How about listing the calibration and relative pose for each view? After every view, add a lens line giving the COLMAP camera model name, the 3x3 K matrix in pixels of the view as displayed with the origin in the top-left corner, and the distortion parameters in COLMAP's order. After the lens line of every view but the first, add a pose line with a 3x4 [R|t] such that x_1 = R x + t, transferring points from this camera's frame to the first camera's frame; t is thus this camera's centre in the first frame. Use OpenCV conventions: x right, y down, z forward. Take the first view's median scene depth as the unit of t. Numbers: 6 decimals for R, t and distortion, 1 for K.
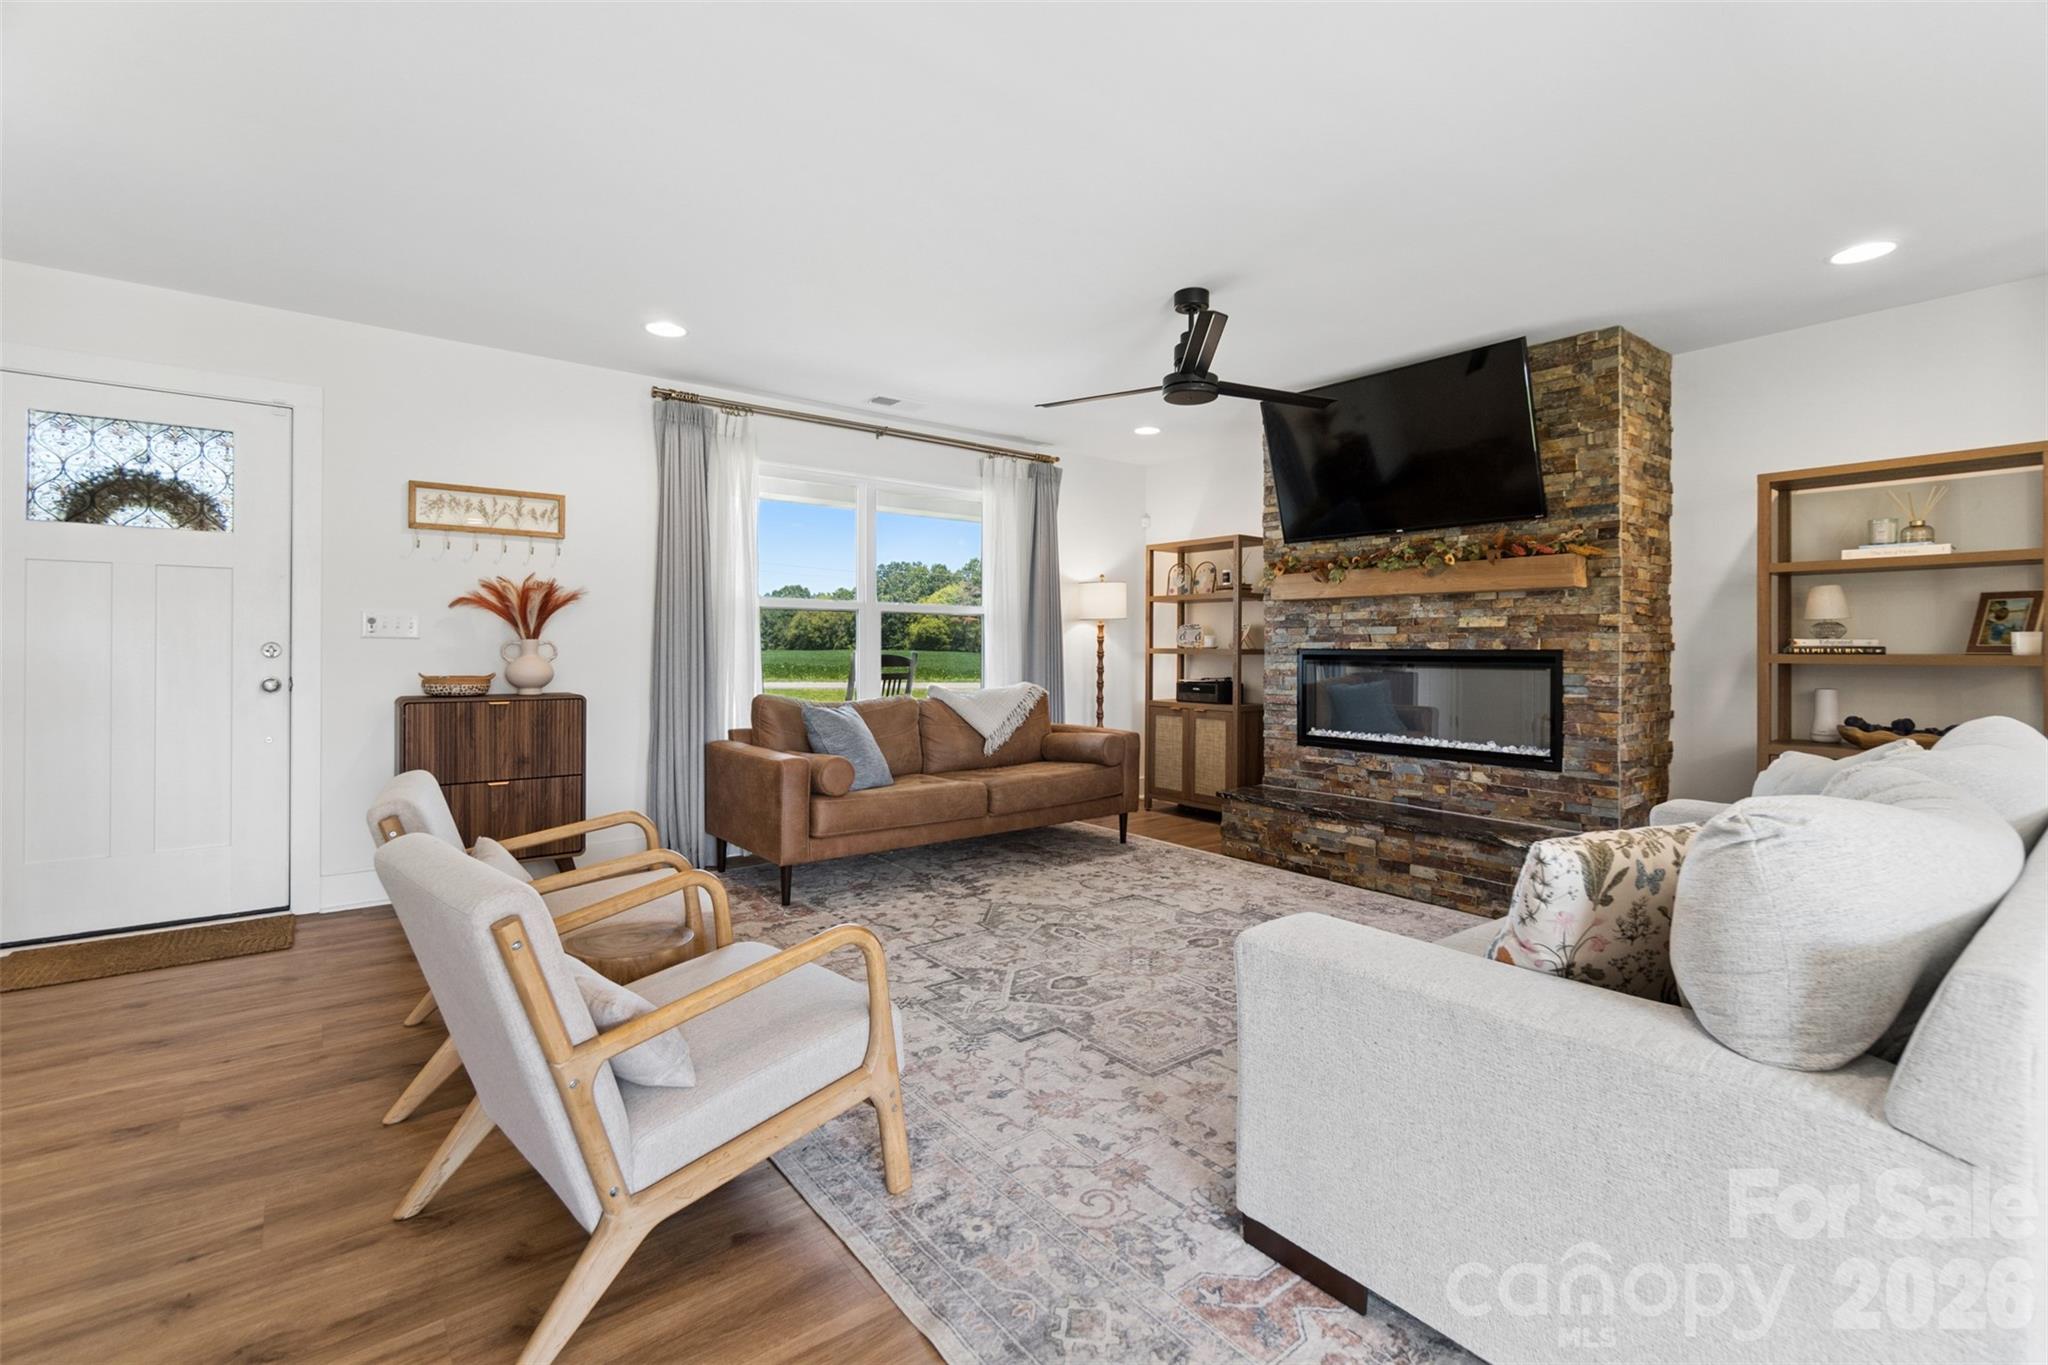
lens RADIAL K [[904.9, 0, 1012.0], [0, 904.9, 654.2], [0, 0, 1]] dist [0.001557, 0.000308]
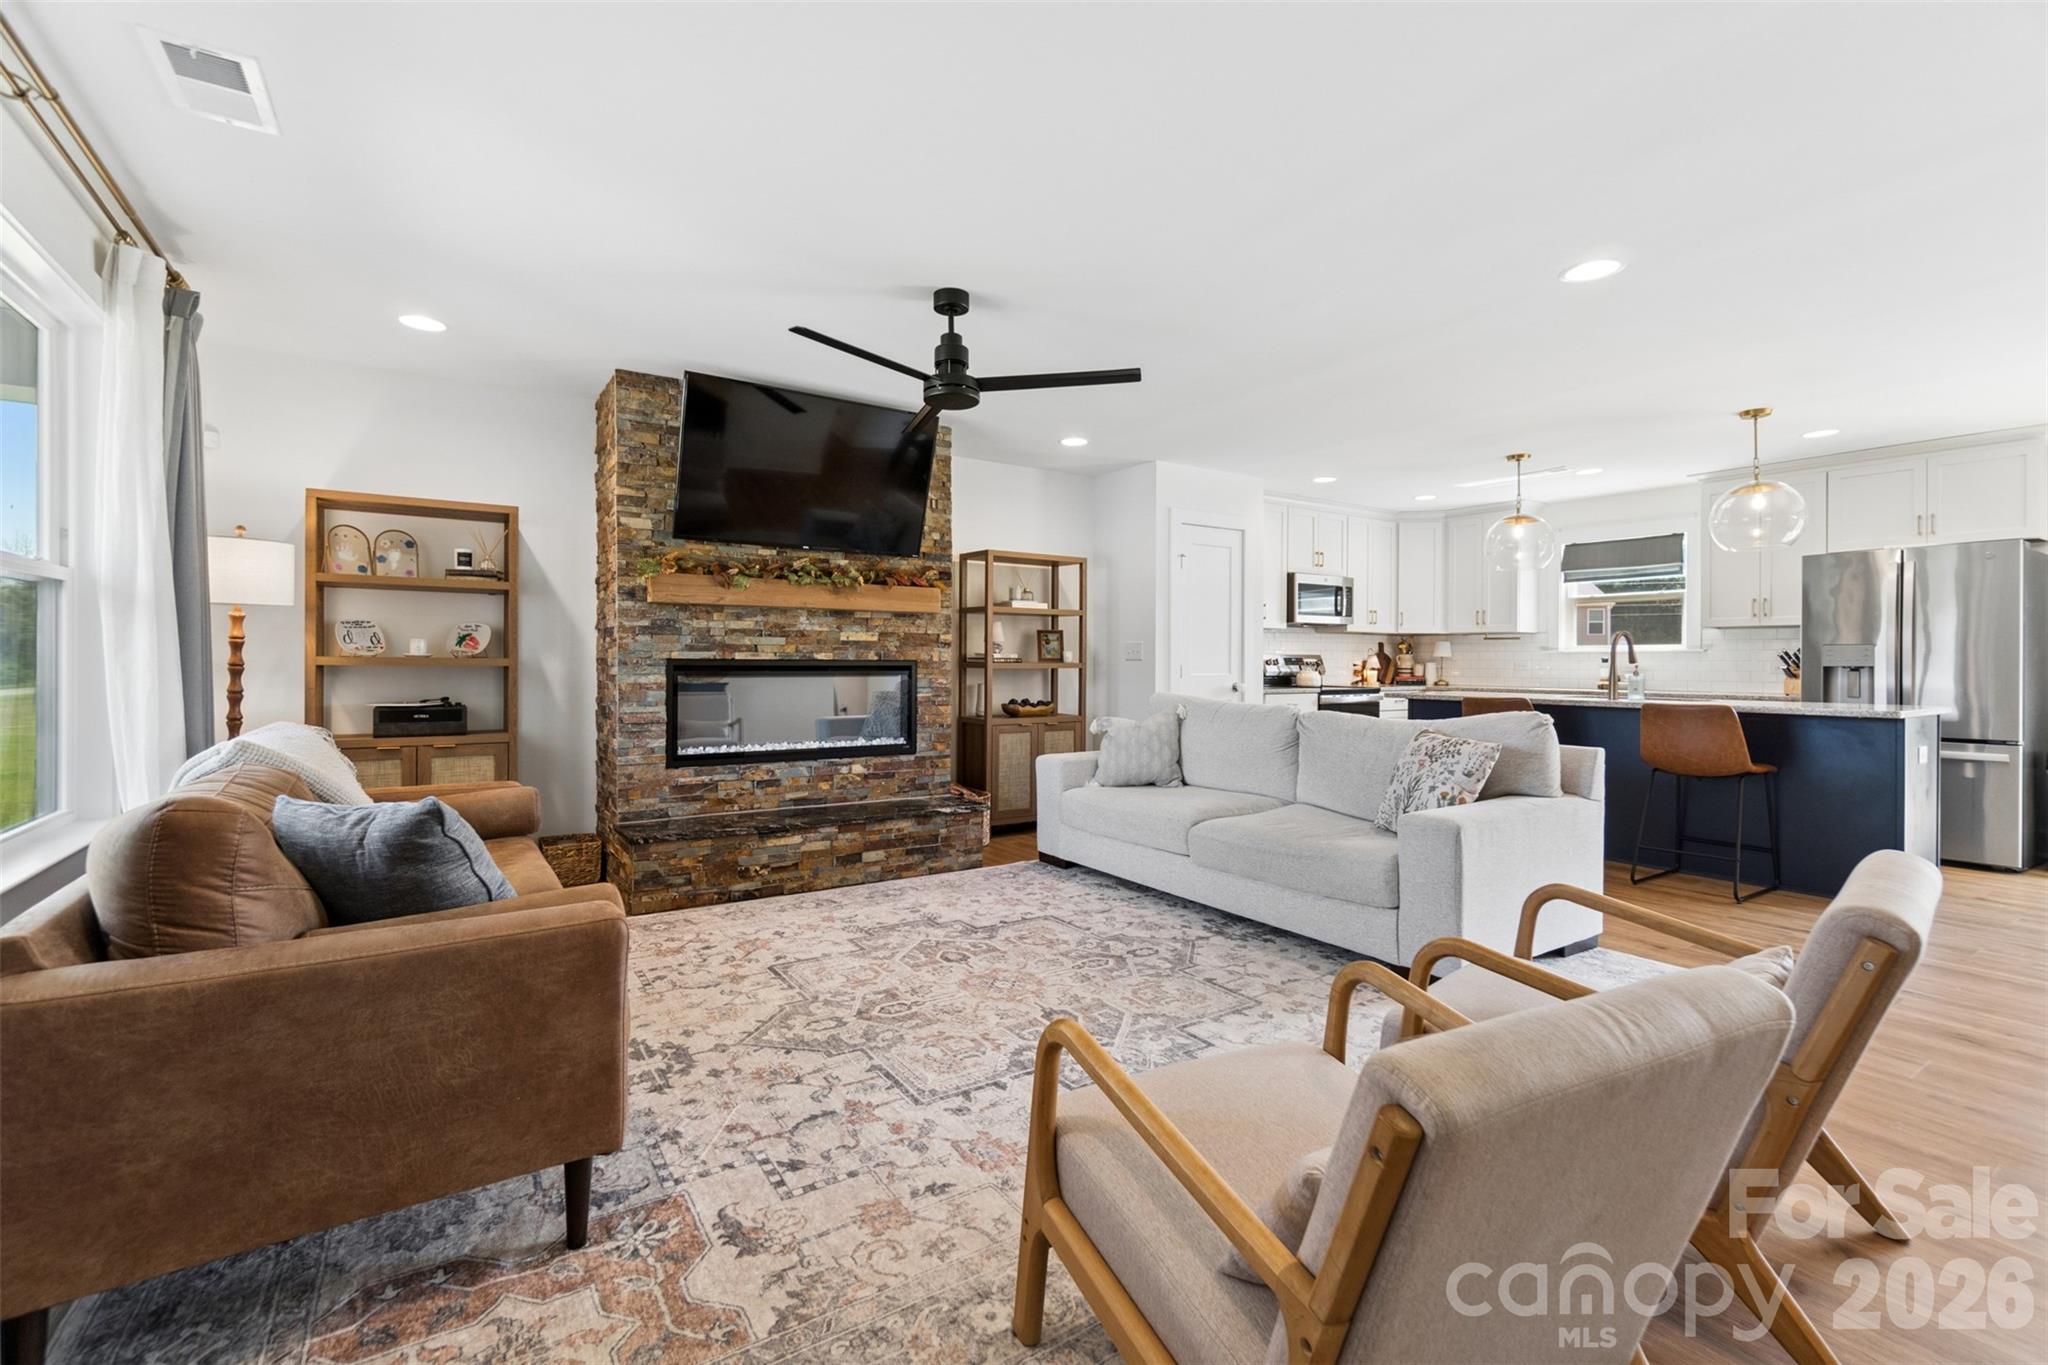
lens RADIAL K [[894.0, 0, 1024.5], [0, 894.0, 668.4], [0, 0, 1]] dist [-0.002395, -0.000102]
pose [[0.067336, -0.011369, 0.997666, -0.622660], [0.001945, 0.999935, 0.011264, -0.006779], [-0.997728, 0.001182, 0.067354, 0.705524]]
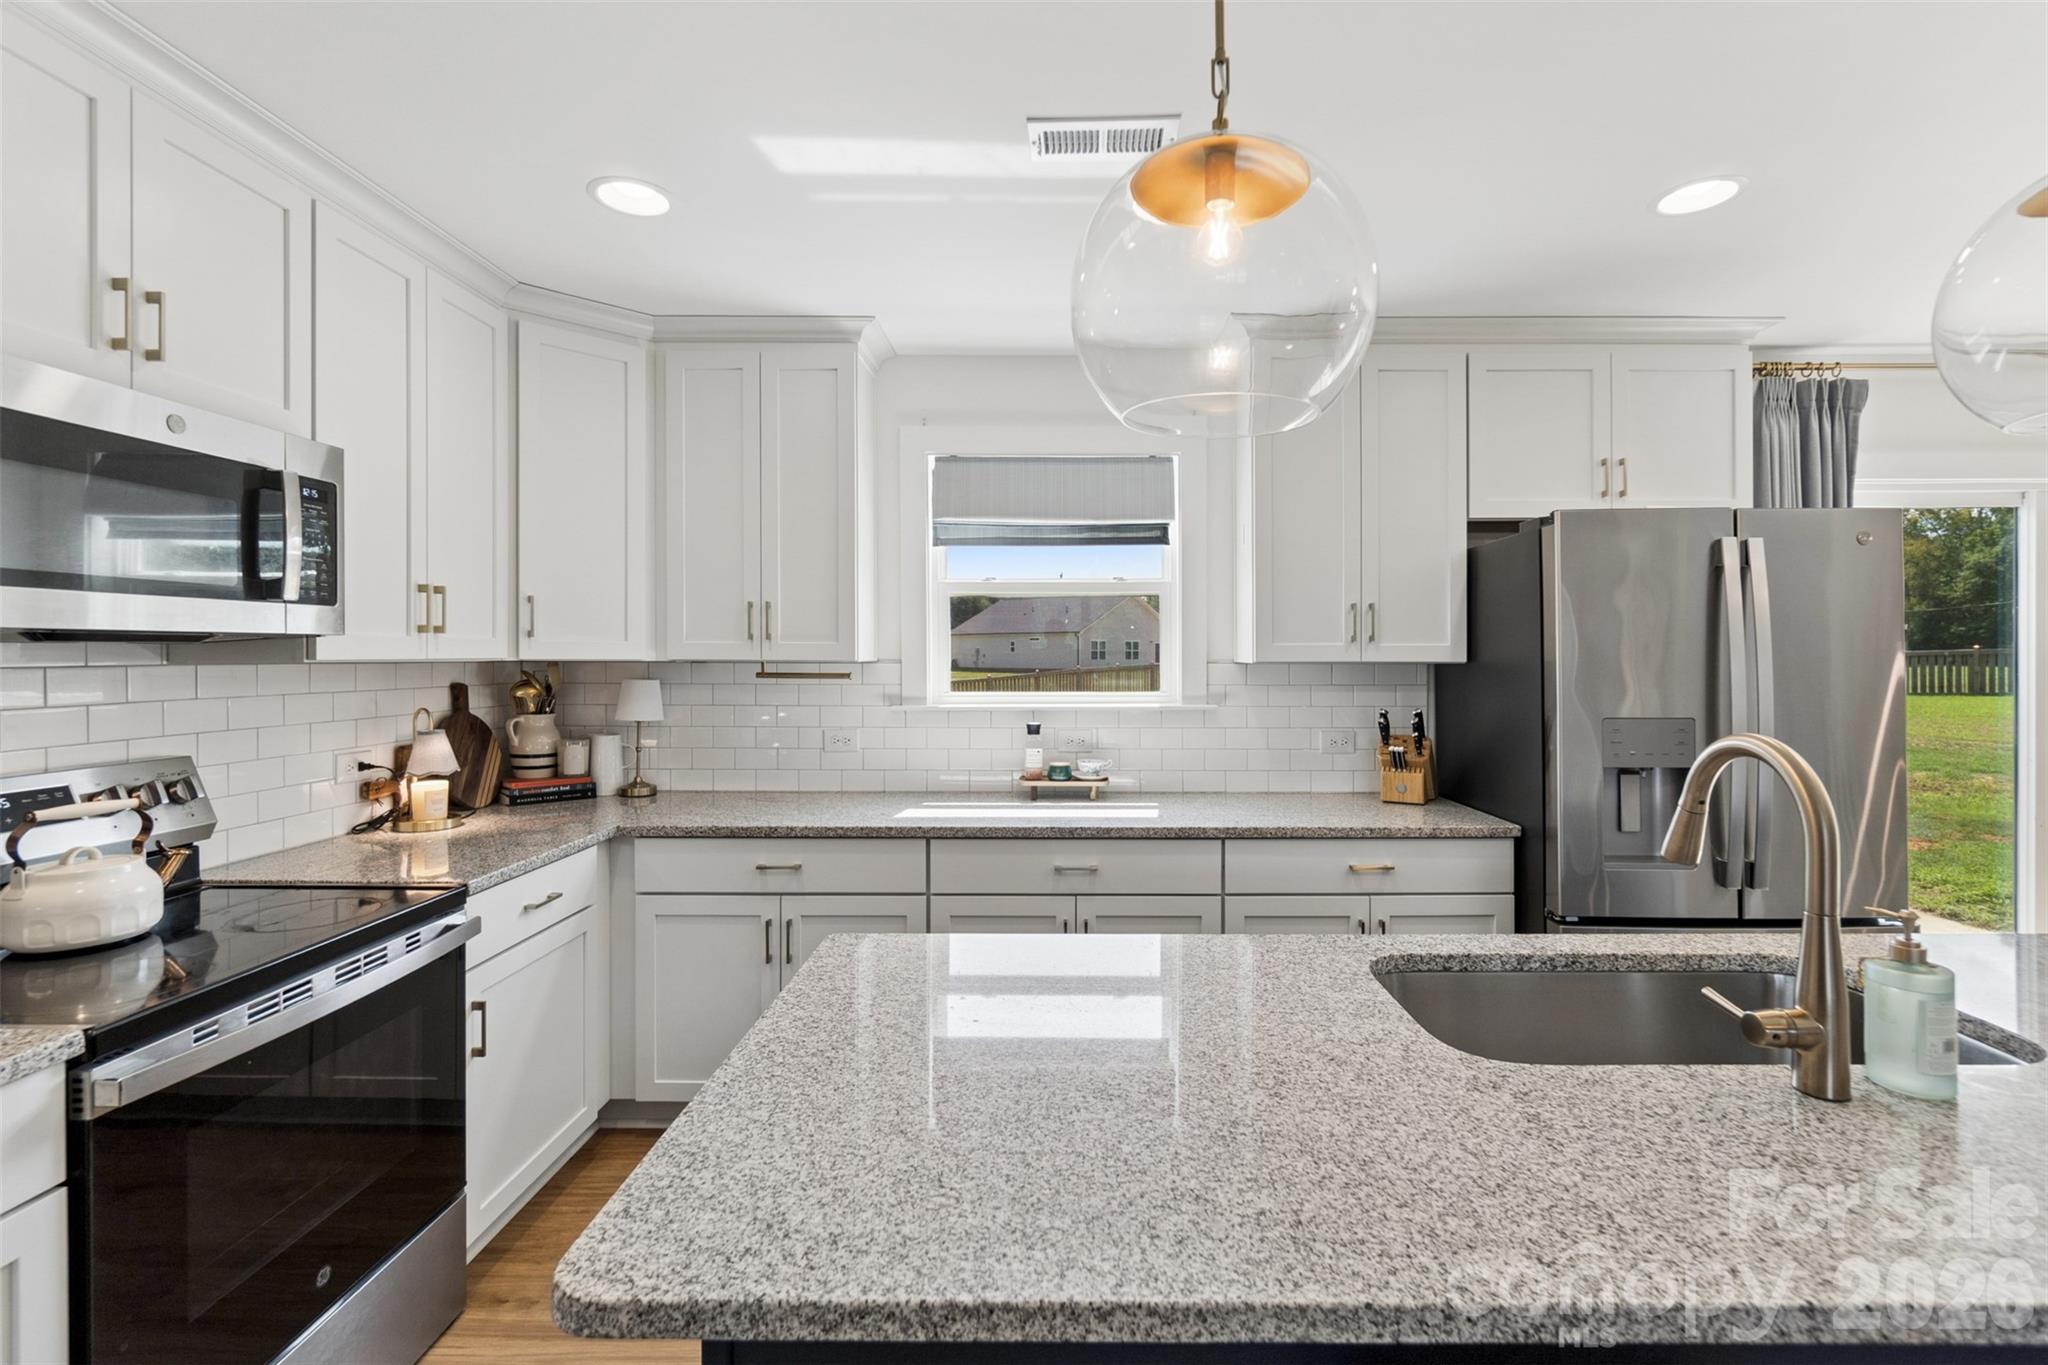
lens RADIAL K [[914.6, 0, 1048.2], [0, 914.6, 656.5], [0, 0, 1]] dist [-0.000491, -0.000233]
pose [[-0.781190, -0.003989, 0.624281, 0.647462], [0.000623, 0.999974, 0.007168, -0.065678], [-0.624293, 0.005989, -0.781167, 0.305853]]
